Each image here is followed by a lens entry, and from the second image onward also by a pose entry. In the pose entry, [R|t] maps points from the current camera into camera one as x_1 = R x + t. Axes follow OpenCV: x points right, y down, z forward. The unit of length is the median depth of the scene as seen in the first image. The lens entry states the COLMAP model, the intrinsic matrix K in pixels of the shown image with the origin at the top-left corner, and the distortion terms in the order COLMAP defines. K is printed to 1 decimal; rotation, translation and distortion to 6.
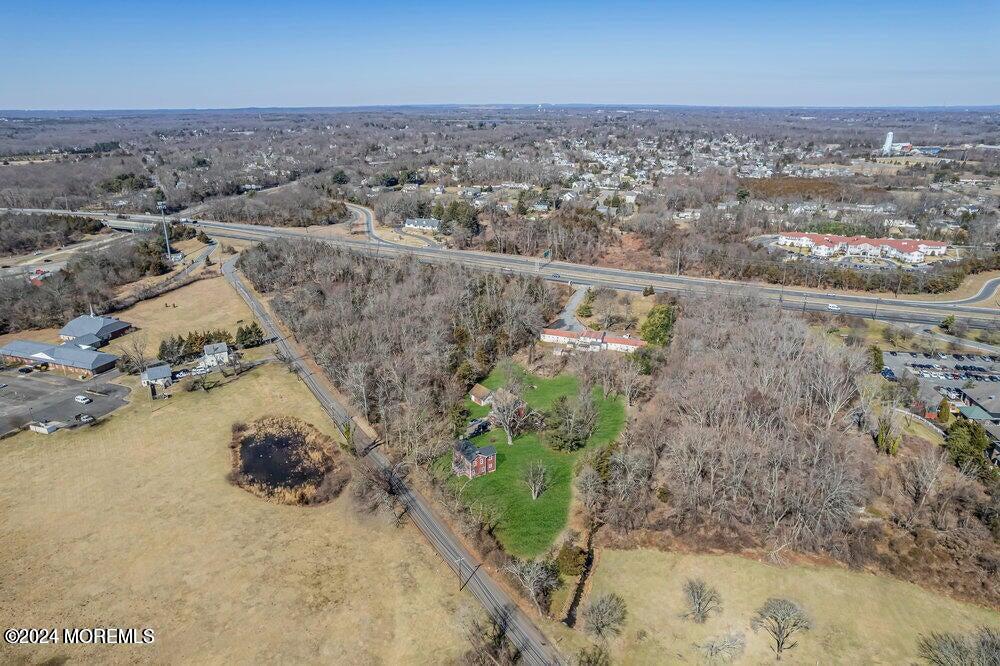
lens RADIAL K [[638.2, 0, 500.0], [0, 638.2, 333.0], [0, 0, 1]] dist [-0.077904, 0.069599]
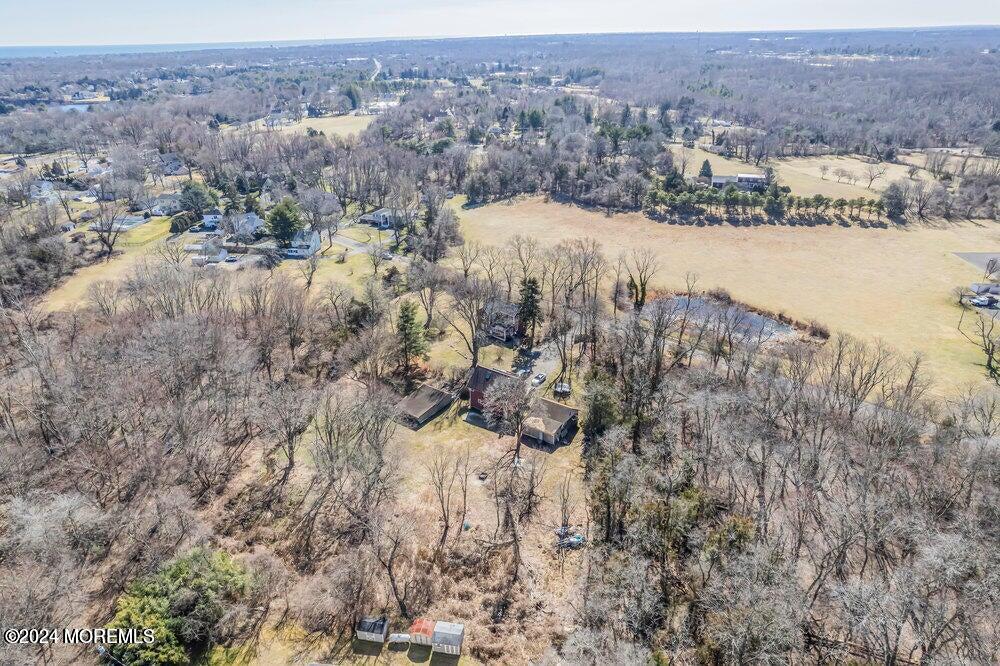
lens RADIAL K [[638.2, 0, 500.0], [0, 638.2, 333.0], [0, 0, 1]] dist [-0.077904, 0.069599]
pose [[-0.964055, 0.133457, -0.229753, 0.135842], [-0.070558, 0.705069, 0.705620, -0.334513], [0.256162, 0.696468, -0.670309, 1.266409]]
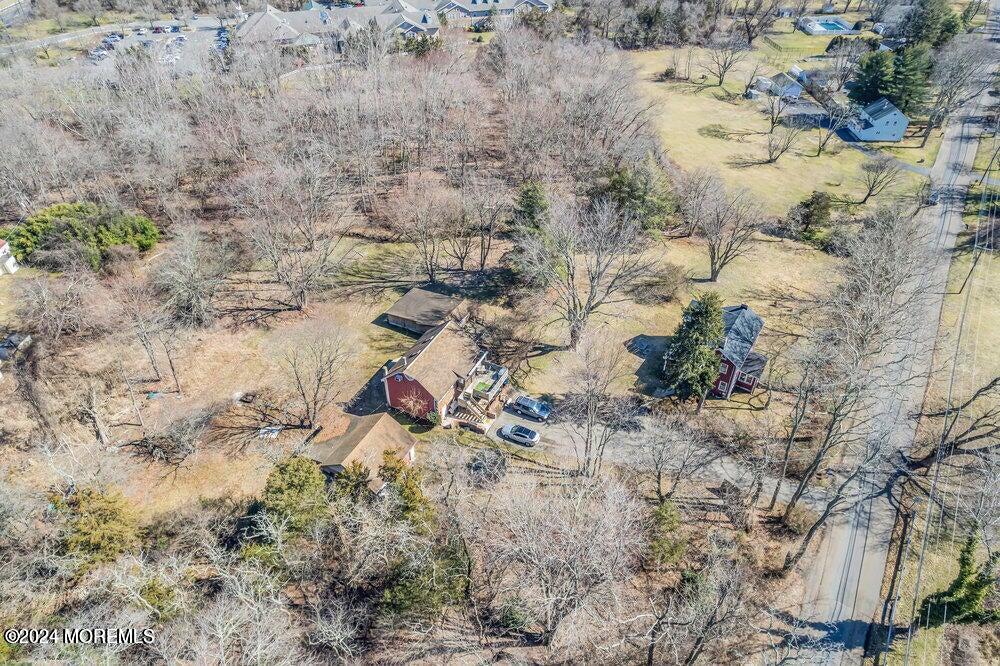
lens RADIAL K [[638.2, 0, 500.0], [0, 638.2, 333.0], [0, 0, 1]] dist [-0.077904, 0.069599]
pose [[-0.405097, -0.574418, 0.711295, -0.226148], [0.314524, 0.642947, 0.698350, -0.130869], [-0.858470, 0.506619, -0.079788, 0.905993]]
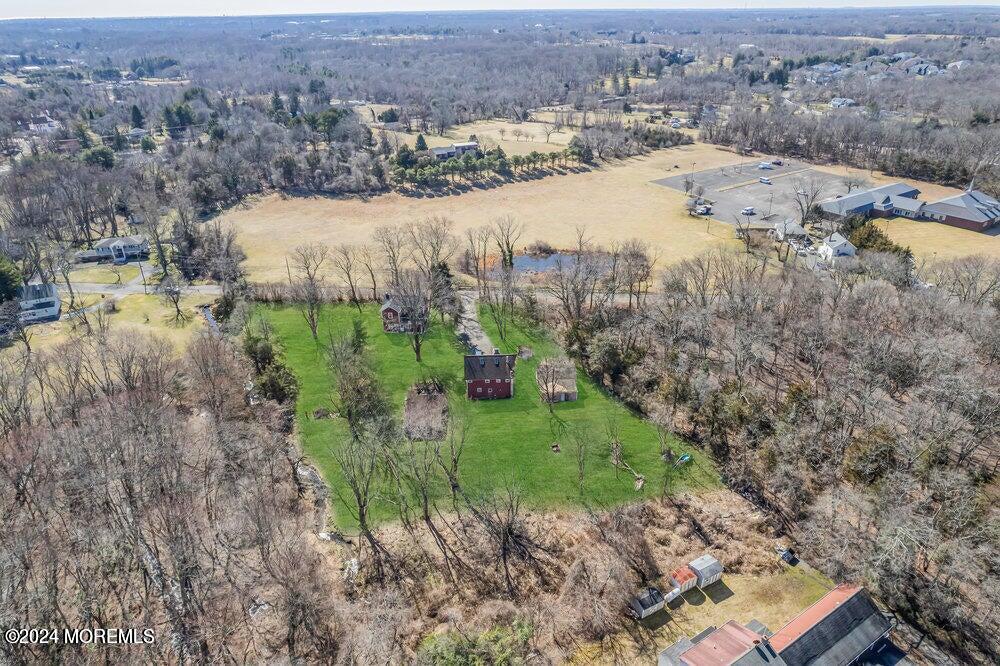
lens RADIAL K [[638.2, 0, 500.0], [0, 638.2, 333.0], [0, 0, 1]] dist [-0.077904, 0.069599]
pose [[-0.597242, 0.377076, -0.707895, 0.391958], [-0.263723, 0.741197, 0.617315, -0.272510], [0.757464, 0.555375, -0.343231, 1.099965]]
